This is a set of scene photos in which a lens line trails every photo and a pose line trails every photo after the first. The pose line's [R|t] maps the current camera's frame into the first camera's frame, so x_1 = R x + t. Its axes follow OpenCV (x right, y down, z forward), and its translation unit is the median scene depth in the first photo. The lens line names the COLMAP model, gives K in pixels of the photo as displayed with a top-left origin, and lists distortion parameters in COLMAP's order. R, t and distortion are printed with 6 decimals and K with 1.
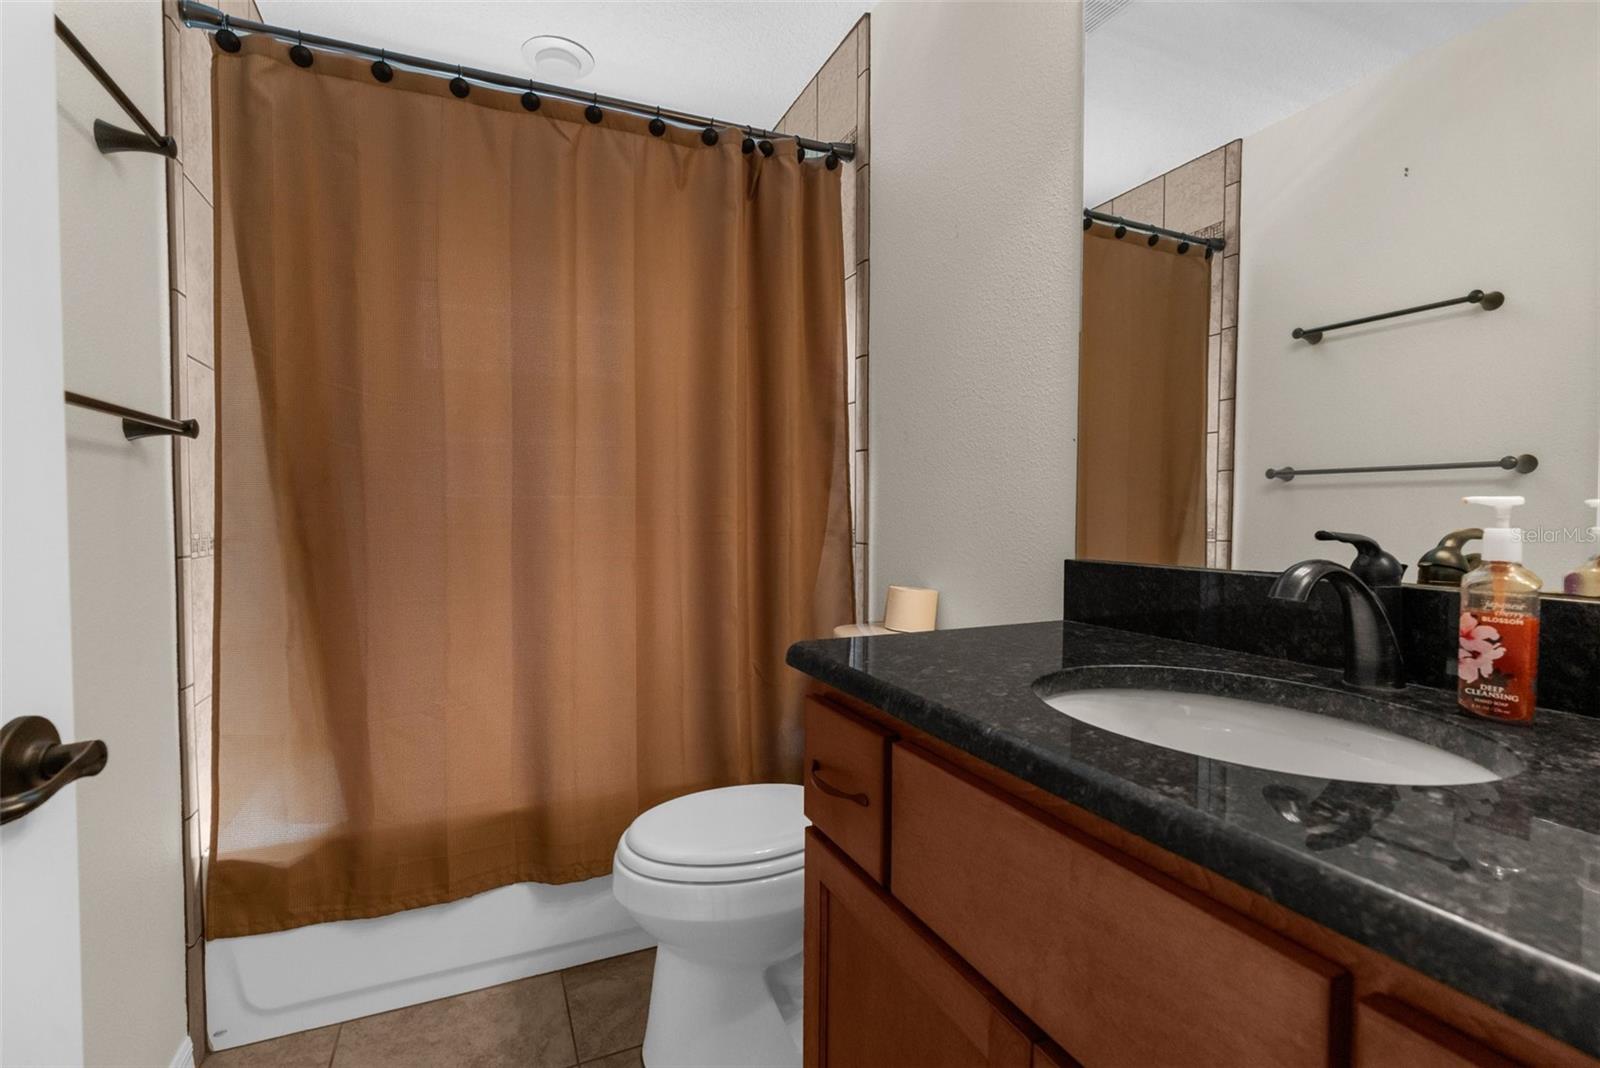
lens RADIAL K [[742.8, 0, 794.4], [0, 742.8, 535.0], [0, 0, 1]] dist [-0.010849, 0.001163]
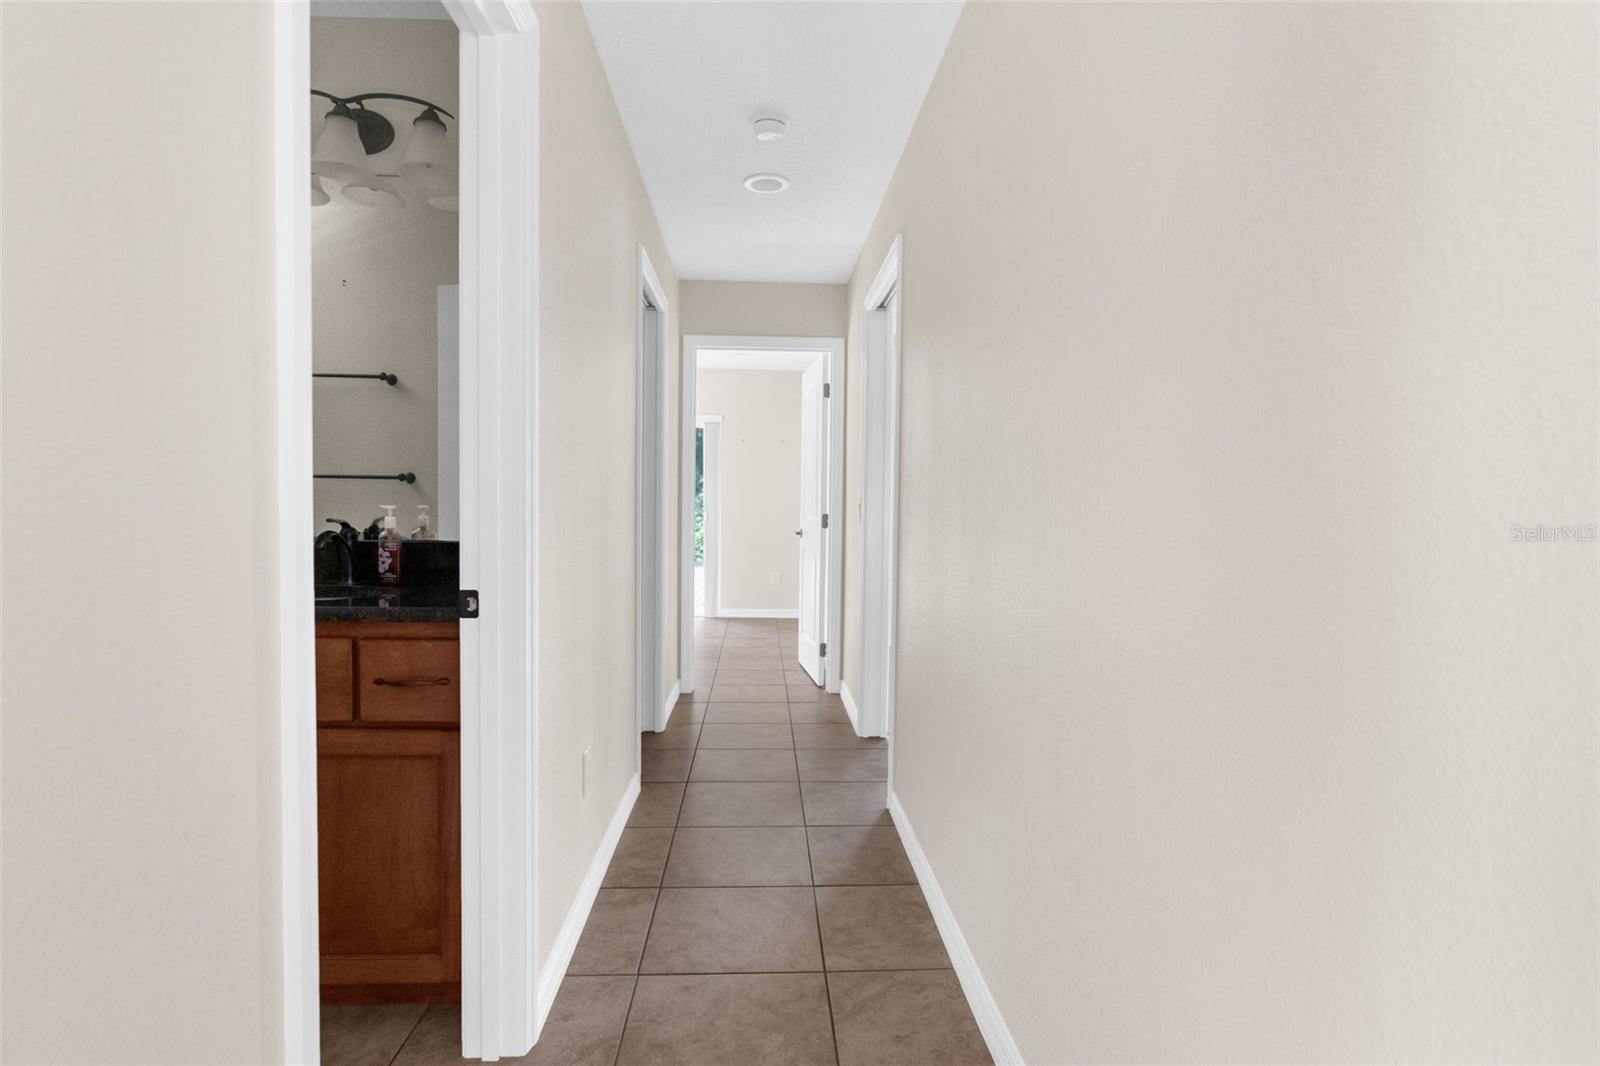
lens RADIAL K [[835.8, 0, 795.9], [0, 835.8, 529.7], [0, 0, 1]] dist [-0.004996, -0.000271]
pose [[0.364049, -0.019055, 0.931185, -1.370798], [0.014419, 0.999786, 0.014822, 0.014354], [-0.931268, 0.008031, 0.364245, -1.522055]]
